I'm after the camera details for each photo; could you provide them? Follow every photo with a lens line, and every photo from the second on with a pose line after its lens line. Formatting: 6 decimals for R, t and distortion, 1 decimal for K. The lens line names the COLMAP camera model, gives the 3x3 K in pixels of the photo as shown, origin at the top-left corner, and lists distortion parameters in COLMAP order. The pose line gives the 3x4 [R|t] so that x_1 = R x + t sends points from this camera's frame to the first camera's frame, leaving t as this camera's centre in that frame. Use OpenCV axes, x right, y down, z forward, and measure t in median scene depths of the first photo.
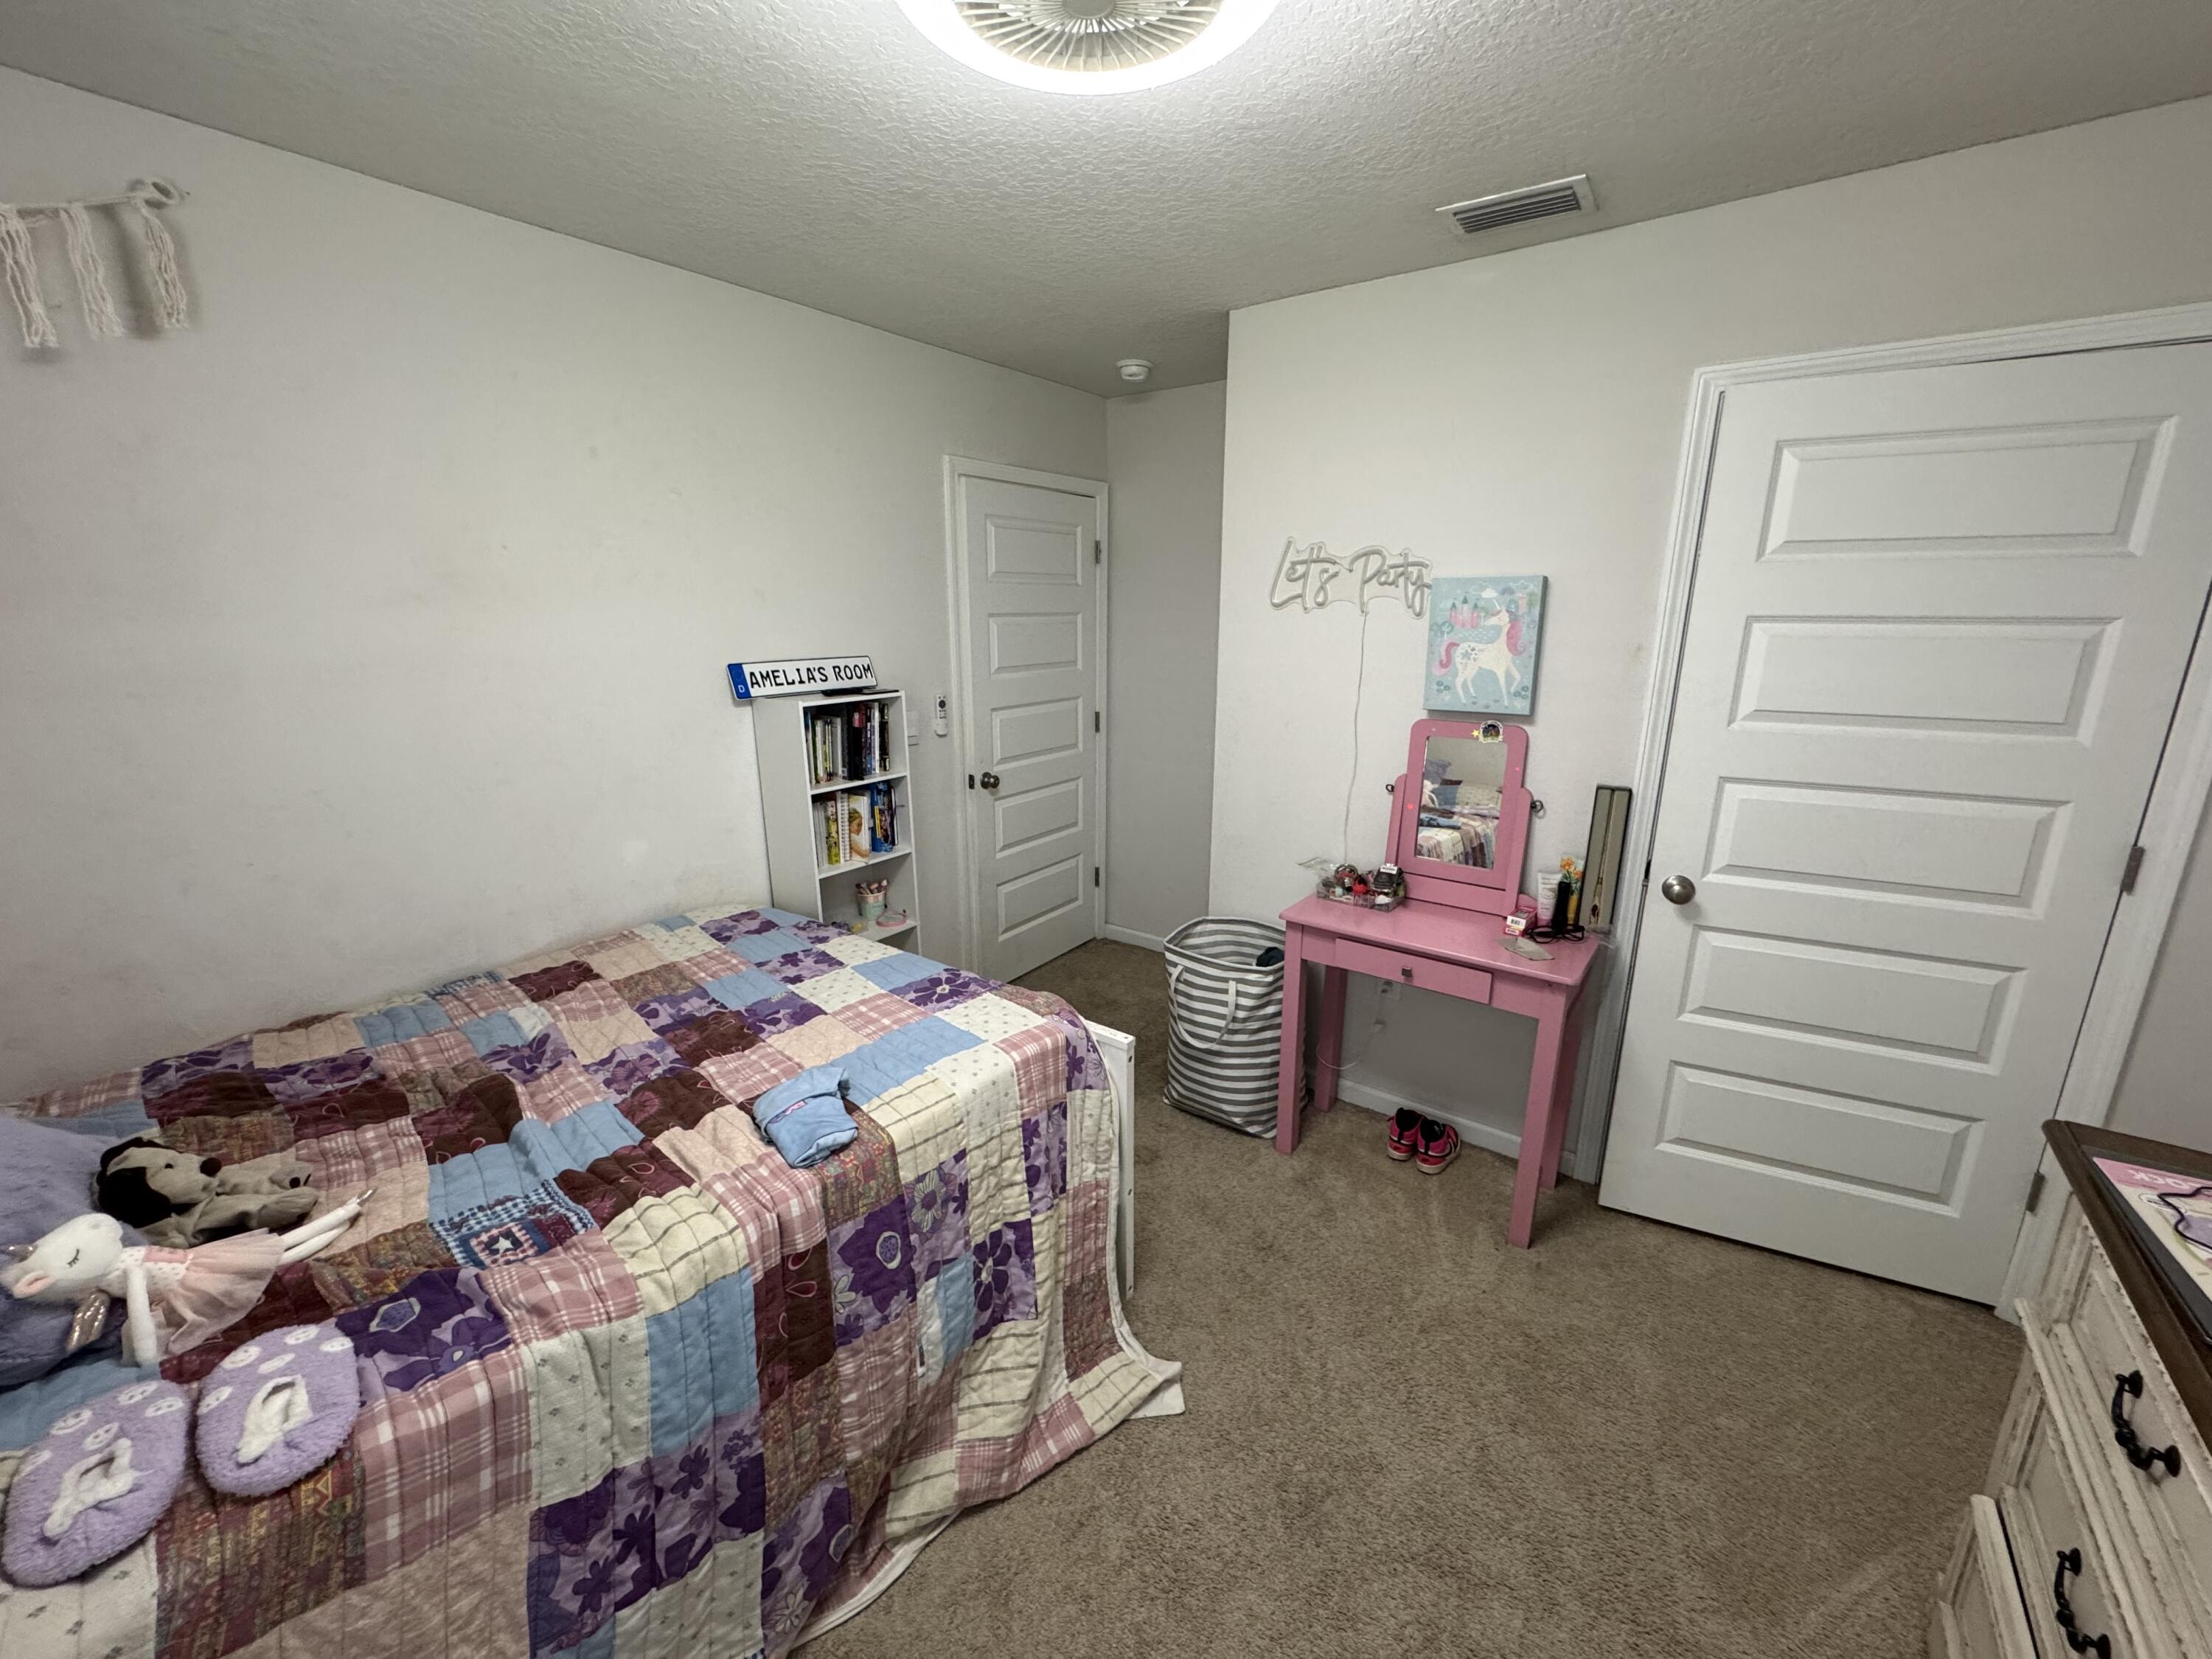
lens RADIAL K [[884.4, 0, 1106.0], [0, 884.4, 829.5], [0, 0, 1]] dist [0.000980, 0.000145]
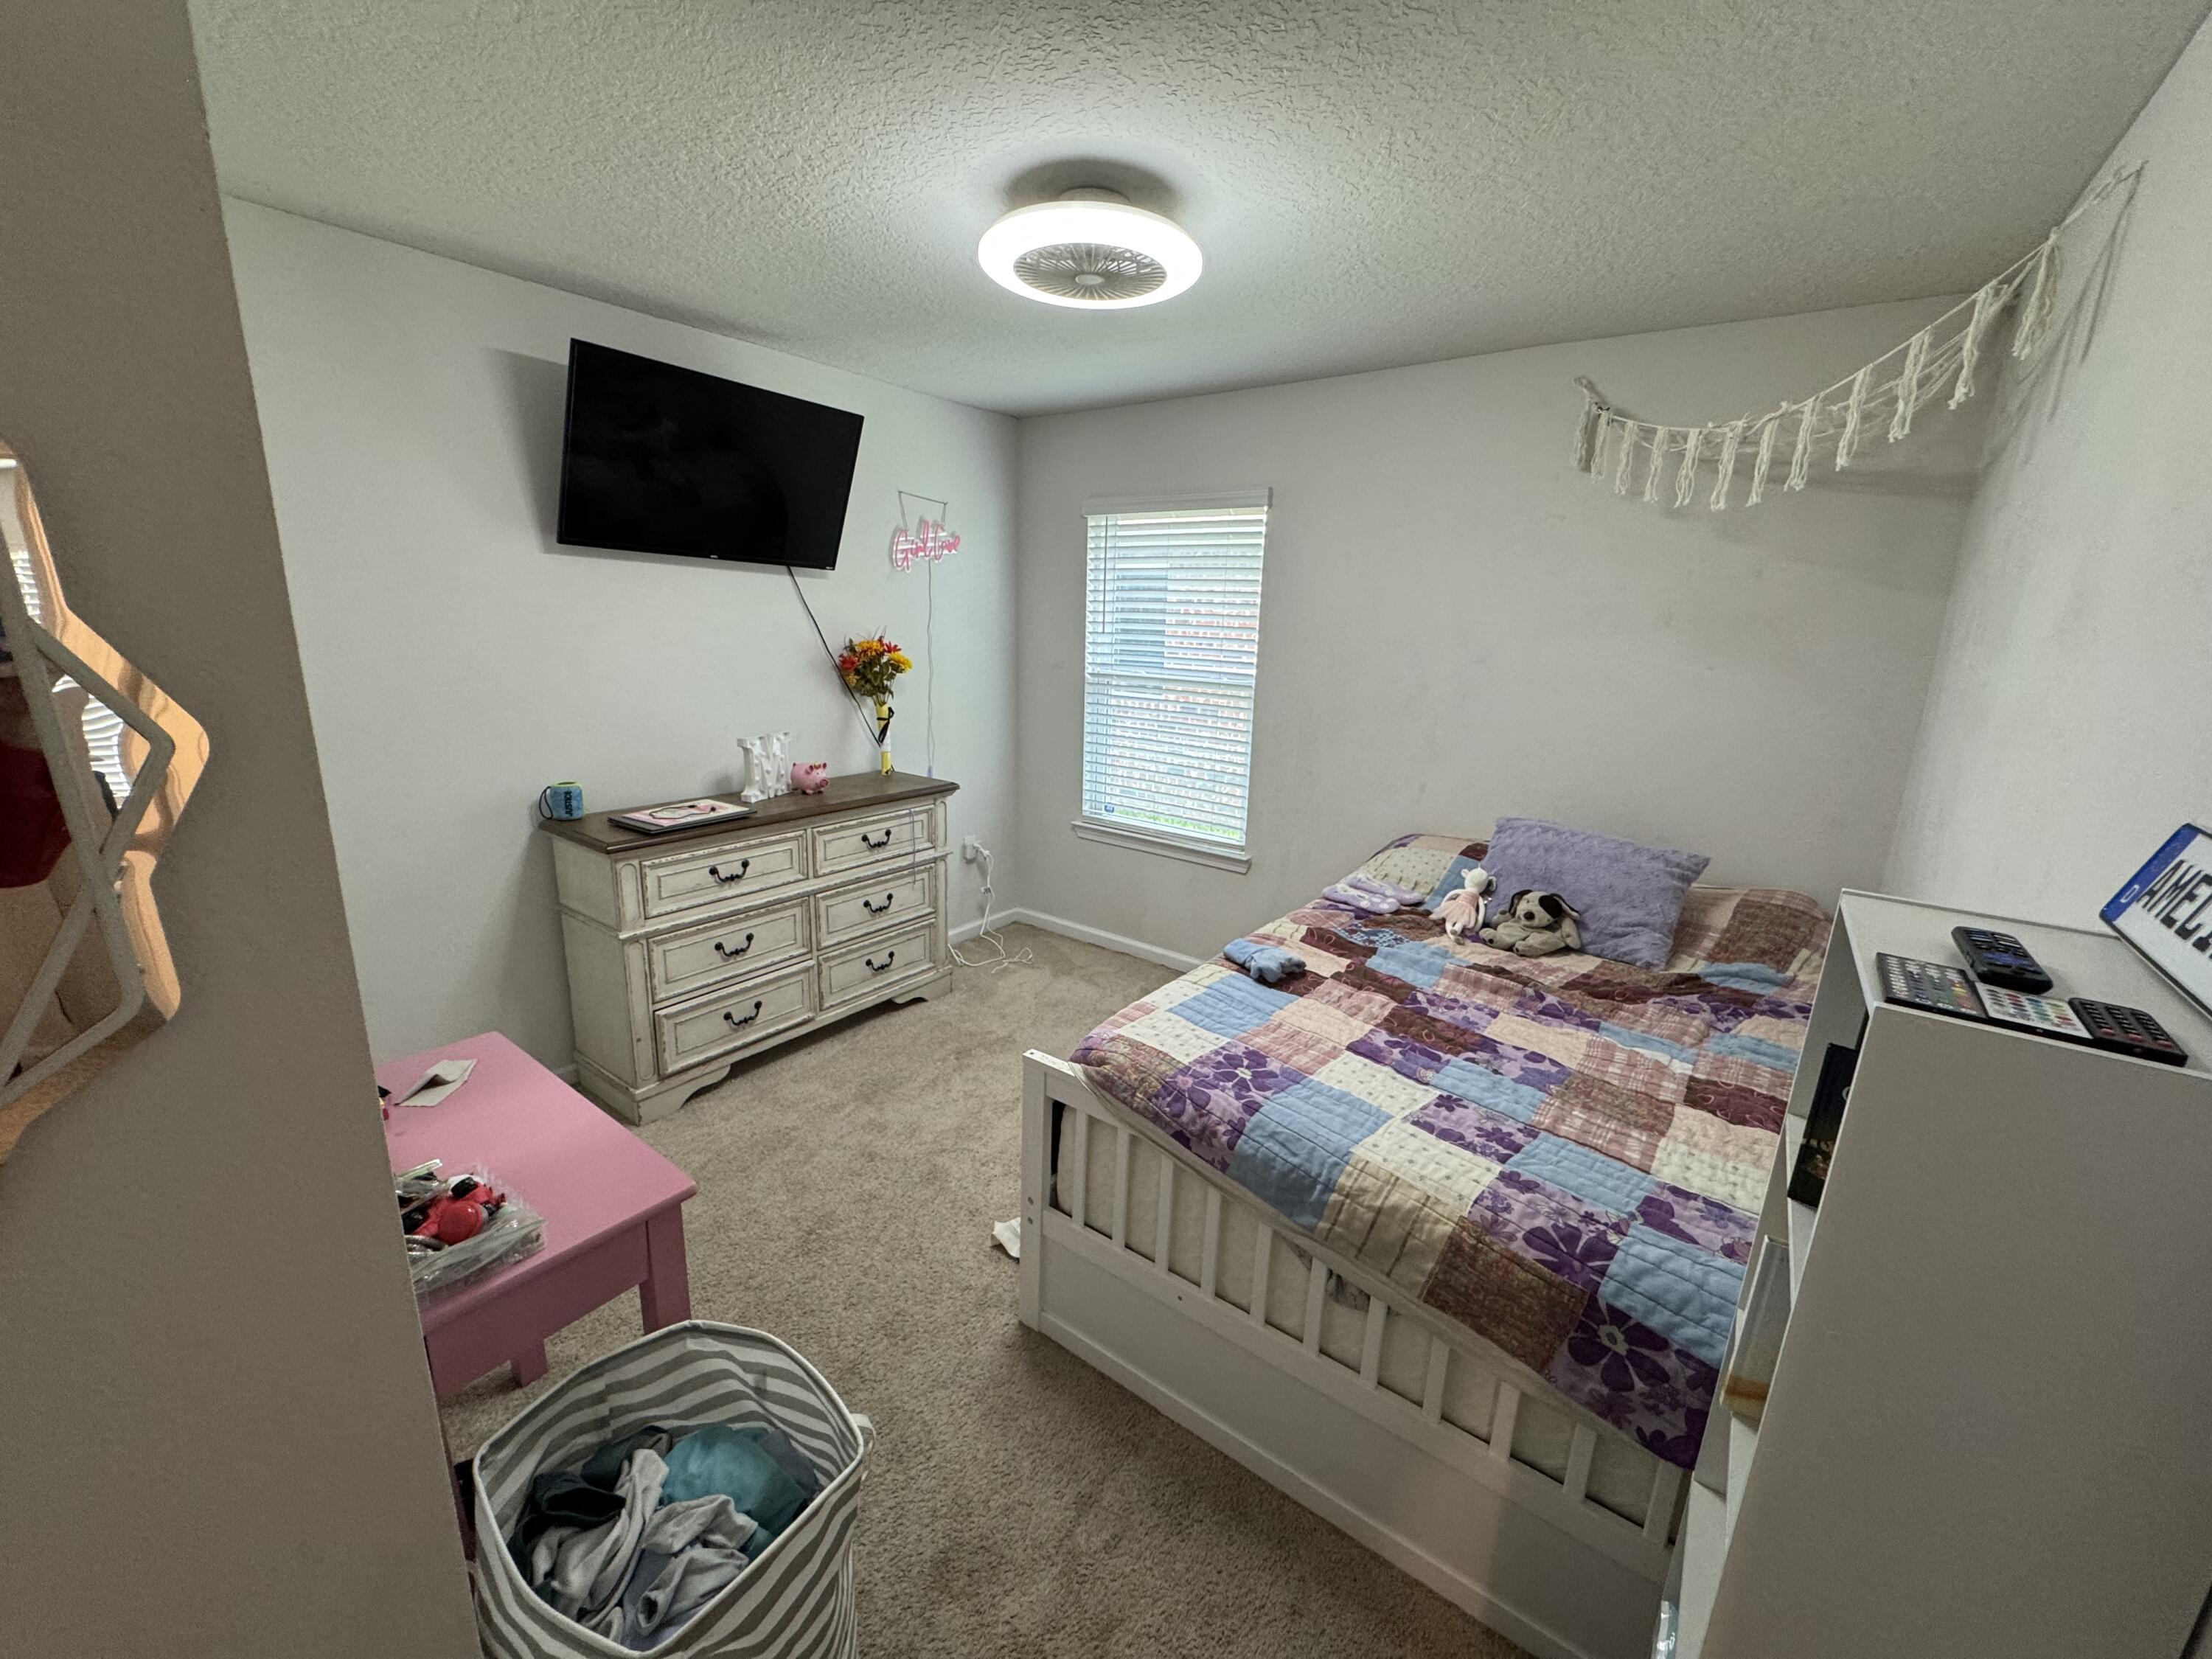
lens RADIAL K [[884.4, 0, 1106.0], [0, 884.4, 829.5], [0, 0, 1]] dist [0.000980, 0.000145]
pose [[-0.999005, -0.042146, -0.014558, -0.037634], [-0.044041, 0.881555, 0.470023, -0.410766], [-0.006976, 0.470197, -0.882534, 1.668036]]
